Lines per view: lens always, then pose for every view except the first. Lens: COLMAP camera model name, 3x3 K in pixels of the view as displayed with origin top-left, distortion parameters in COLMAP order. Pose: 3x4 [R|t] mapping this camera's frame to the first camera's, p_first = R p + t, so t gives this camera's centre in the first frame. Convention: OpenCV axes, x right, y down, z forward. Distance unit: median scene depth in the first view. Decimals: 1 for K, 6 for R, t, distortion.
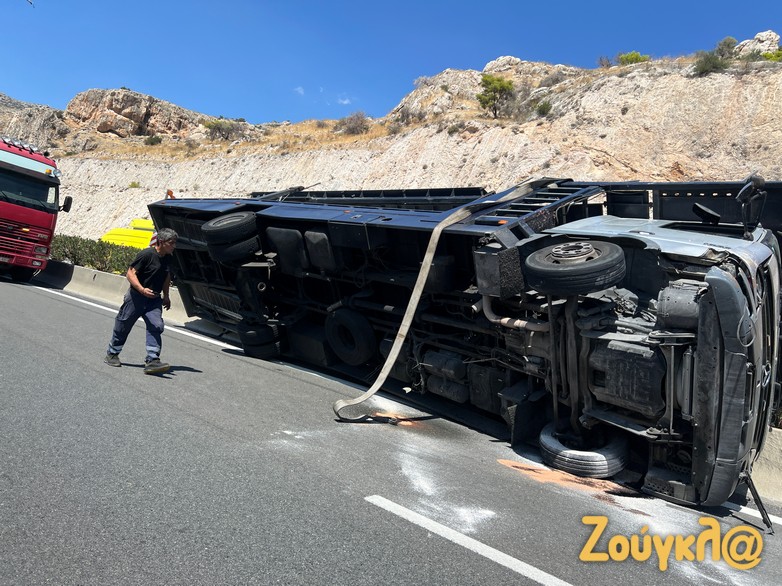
lens RADIAL K [[582.6, 0, 392.4], [0, 582.6, 269.5], [0, 0, 1]] dist [0.033574, -0.004837]
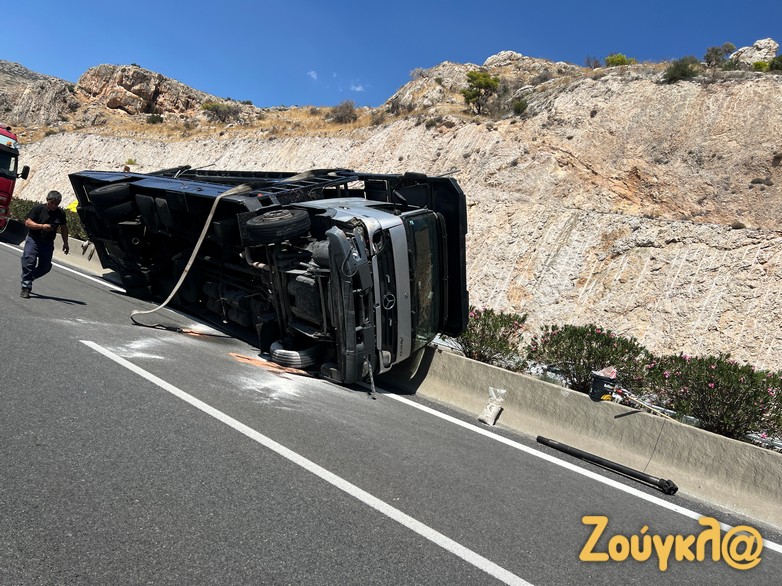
lens RADIAL K [[602.0, 0, 391.0], [0, 602.0, 293.0], [0, 0, 1]] dist [0.028112, -0.005028]
pose [[0.997484, 0.060485, -0.036972, 0.088227], [-0.058694, 0.997134, 0.047736, 0.010408], [0.039753, -0.045446, 0.998176, -0.071134]]
